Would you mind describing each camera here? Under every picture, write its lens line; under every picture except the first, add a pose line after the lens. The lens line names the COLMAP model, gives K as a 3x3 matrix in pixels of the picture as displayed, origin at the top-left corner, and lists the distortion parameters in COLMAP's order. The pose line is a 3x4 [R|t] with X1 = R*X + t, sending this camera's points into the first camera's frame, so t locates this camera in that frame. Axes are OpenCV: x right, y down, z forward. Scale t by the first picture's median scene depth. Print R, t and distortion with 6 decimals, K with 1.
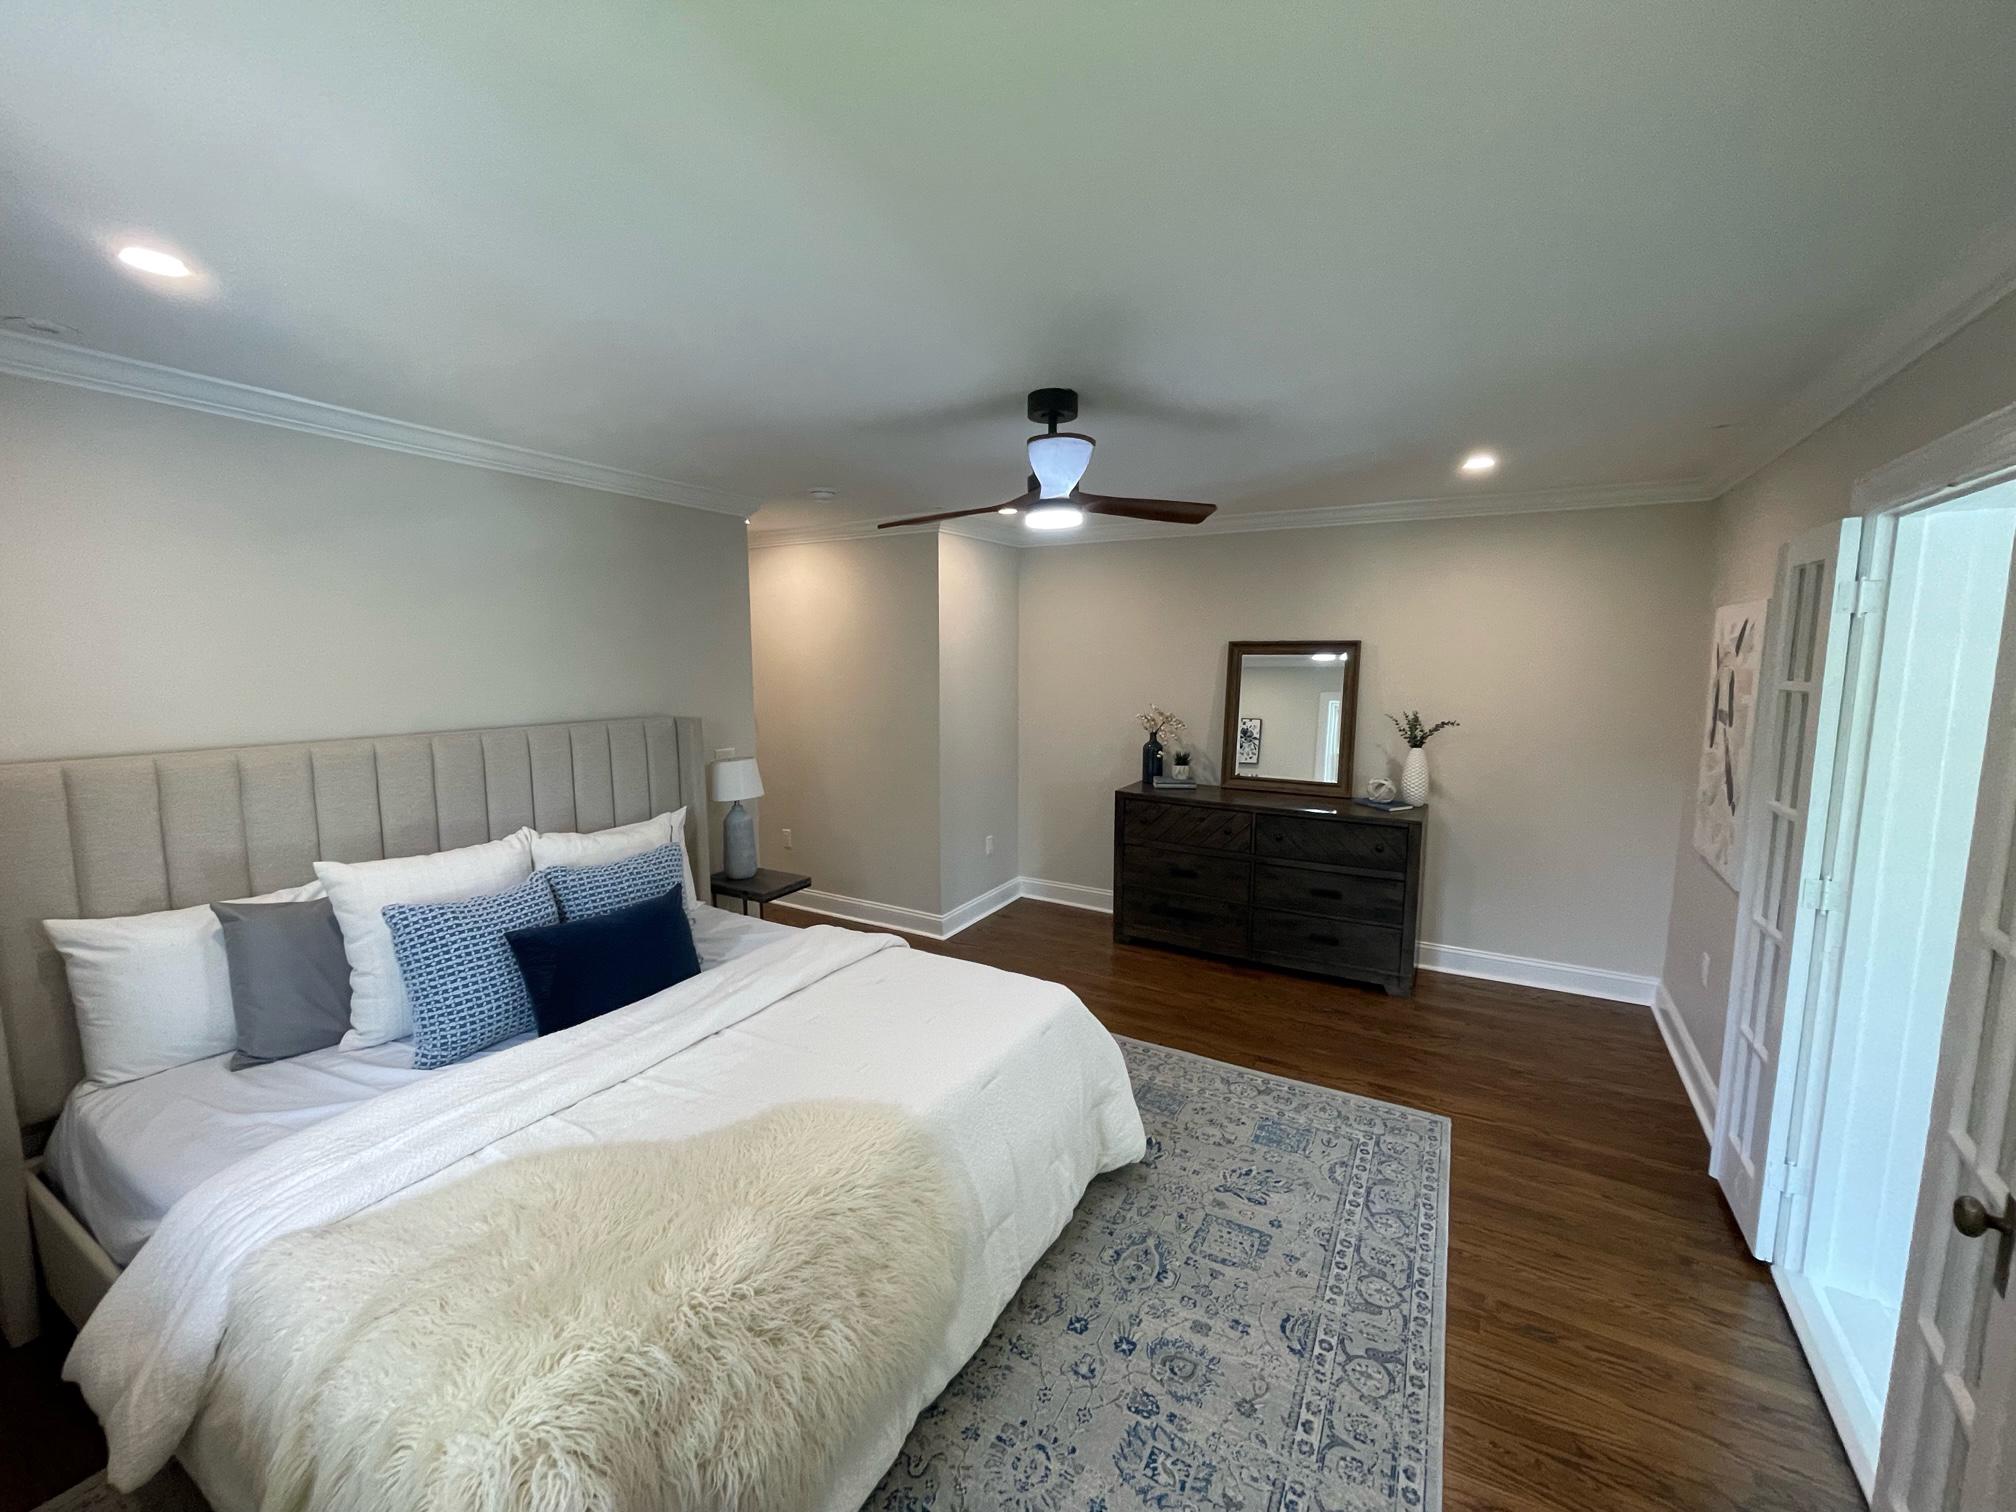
lens RADIAL K [[816.5, 0, 1000.6], [0, 816.5, 756.6], [0, 0, 1]] dist [-0.000212, 0.002028]
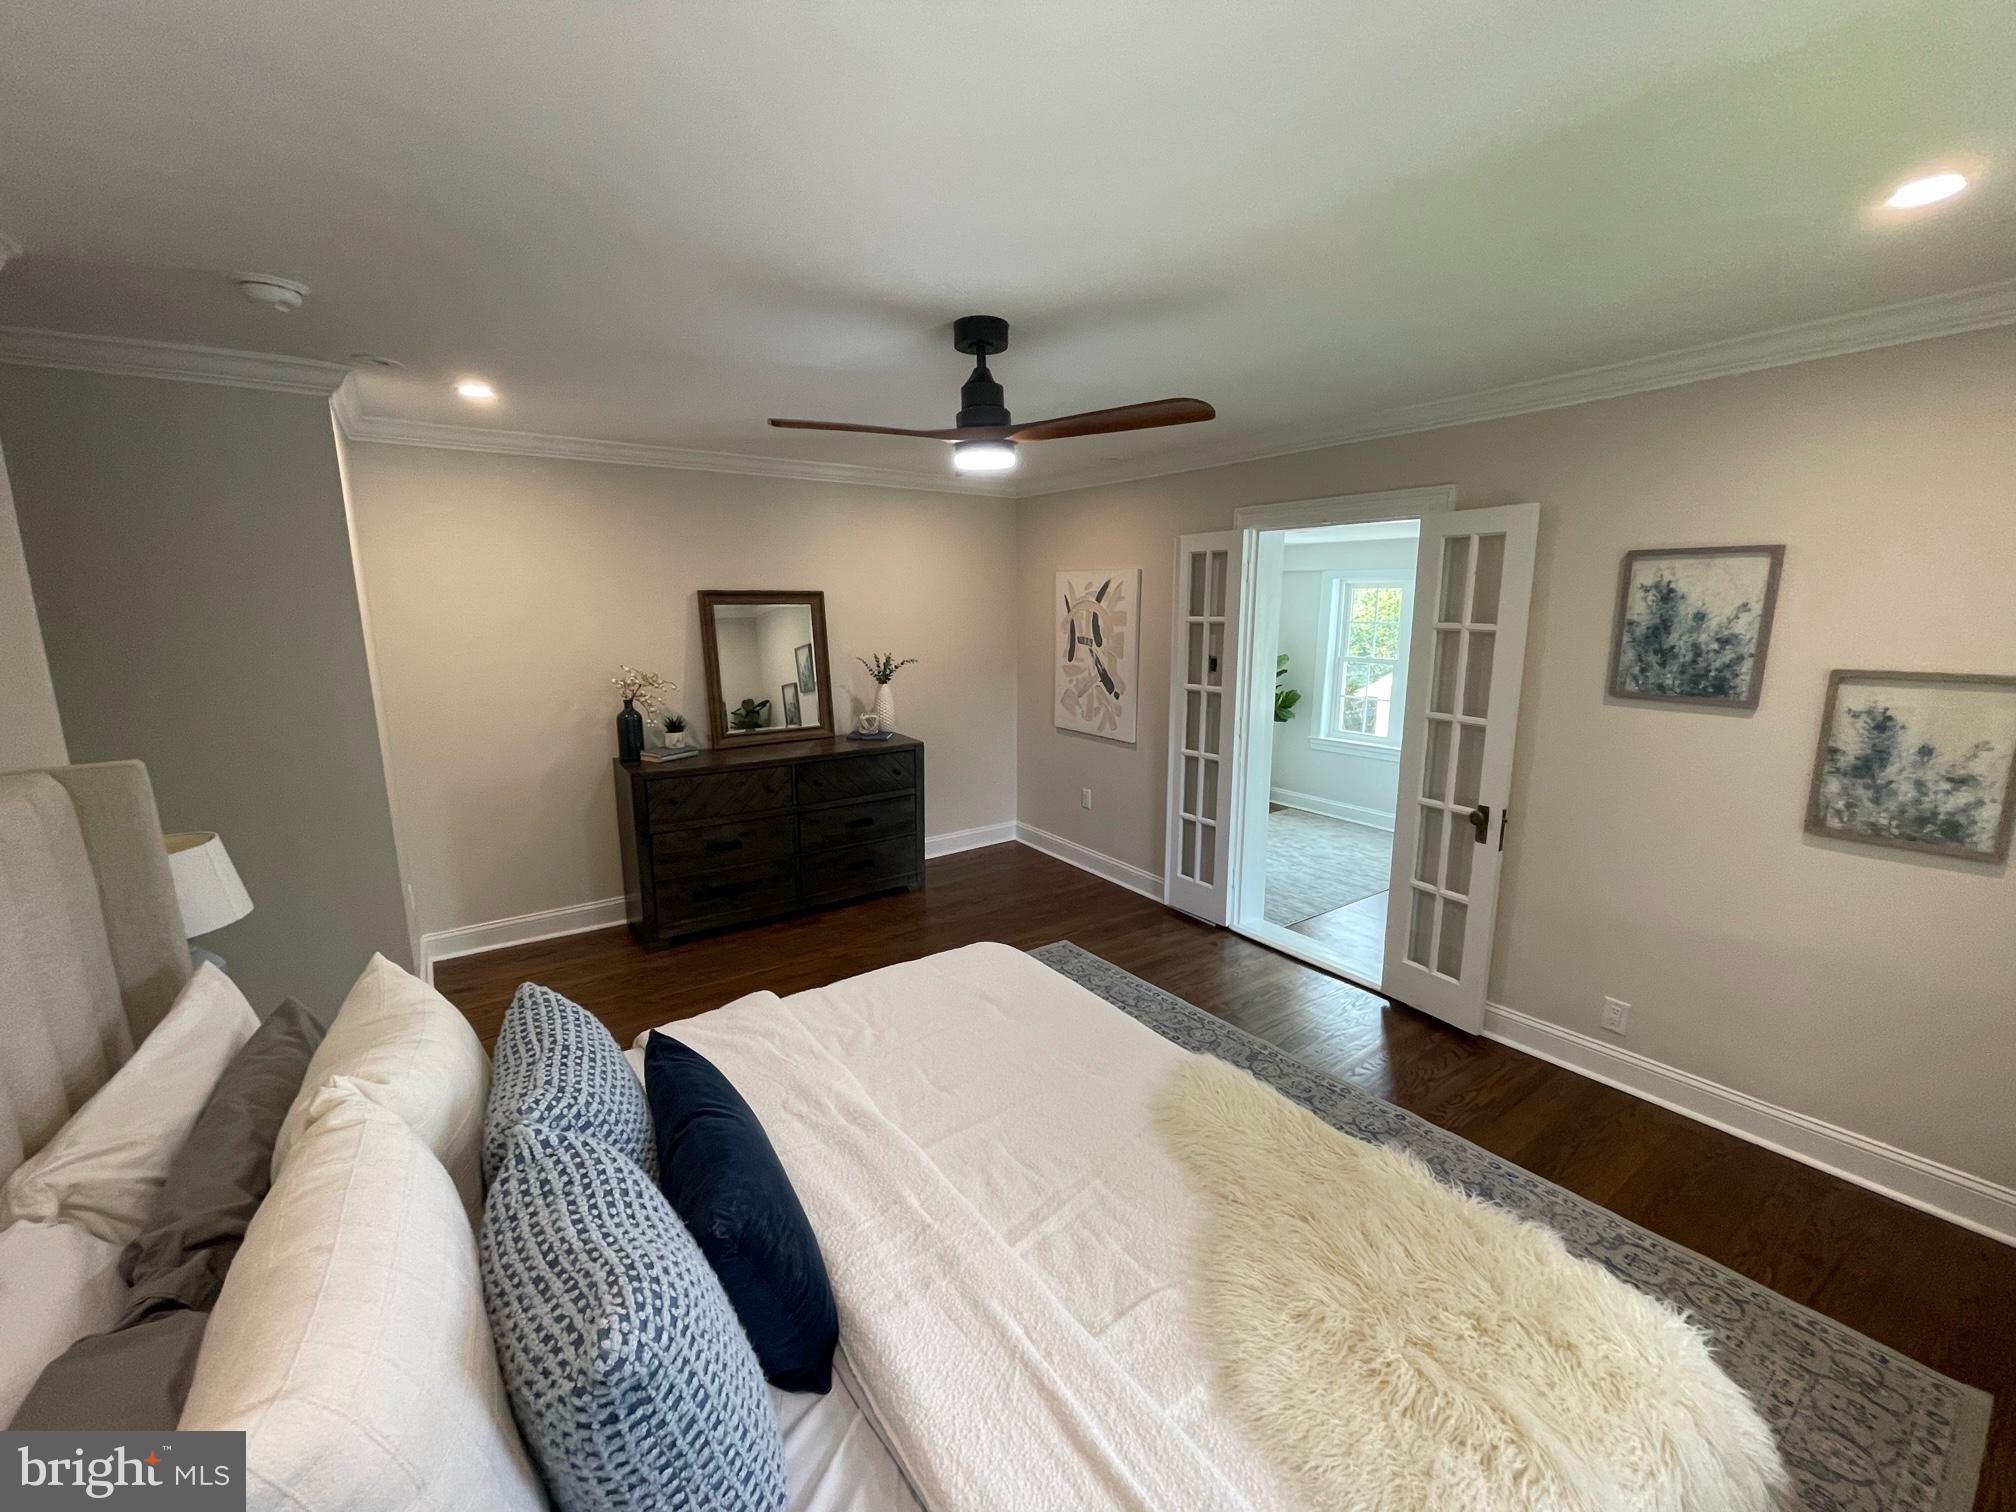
lens RADIAL K [[816.5, 0, 1002.0], [0, 816.5, 756.3], [0, 0, 1]] dist [-0.000212, 0.002028]
pose [[0.412495, -0.174490, 0.894092, -0.856132], [0.120620, 0.983304, 0.136251, -0.083251], [-0.902939, 0.051642, 0.426655, 0.616926]]
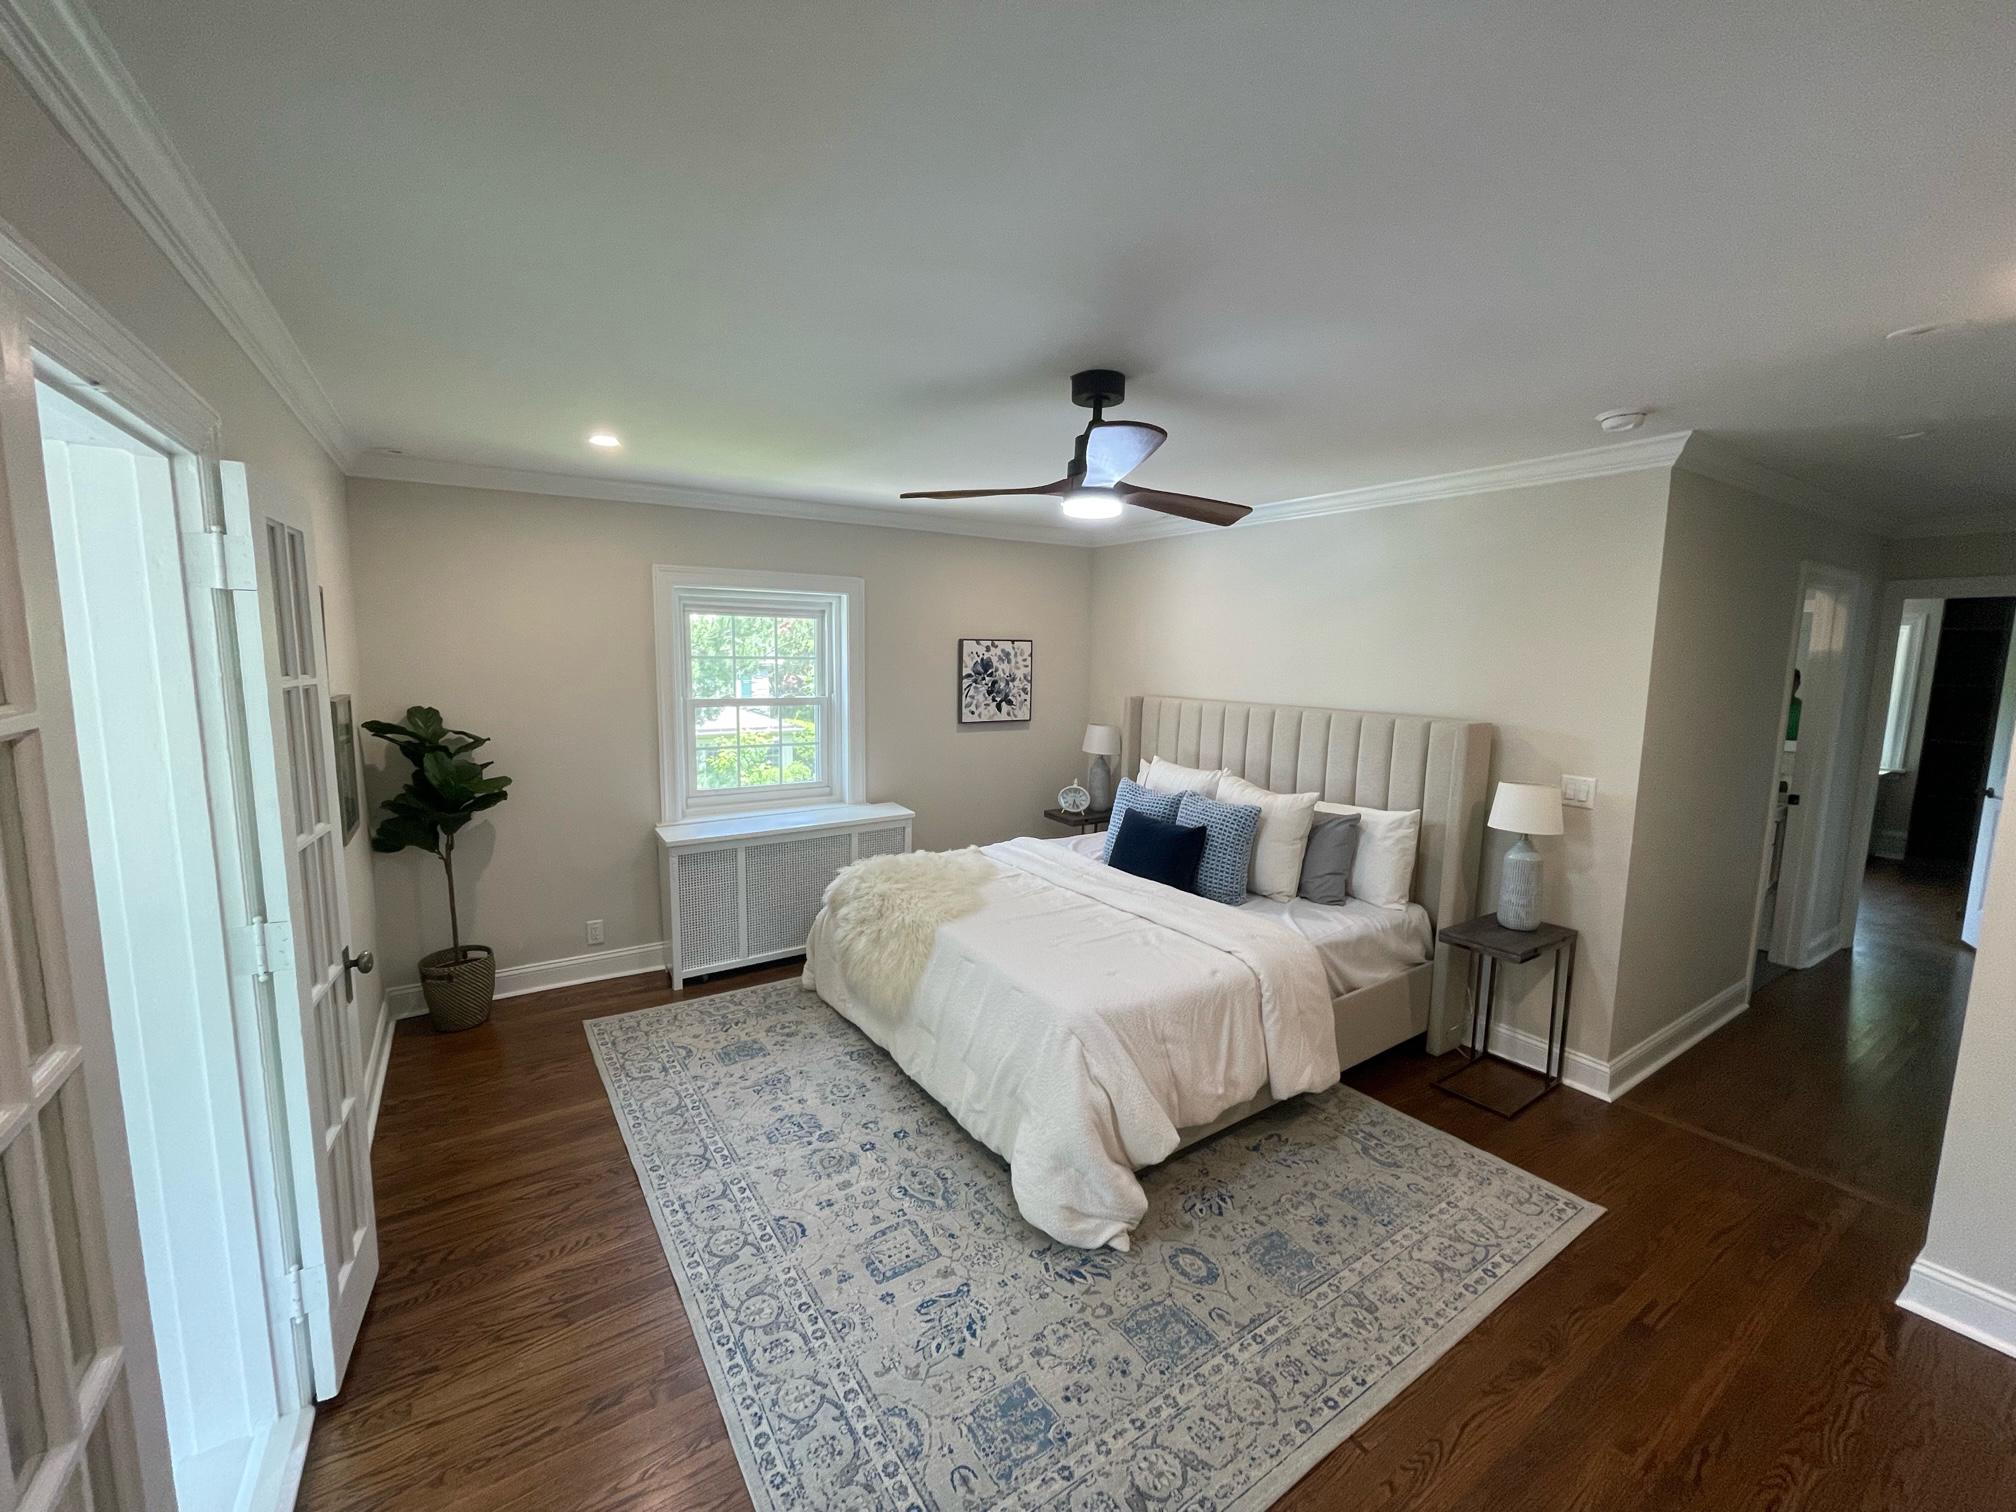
lens RADIAL K [[816.5, 0, 1002.8], [0, 816.5, 756.6], [0, 0, 1]] dist [-0.000212, 0.002028]
pose [[-0.447162, 0.107427, -0.887978, 1.093433], [-0.123247, 0.975892, 0.180127, -0.181270], [0.885921, 0.189987, -0.423141, 1.504464]]
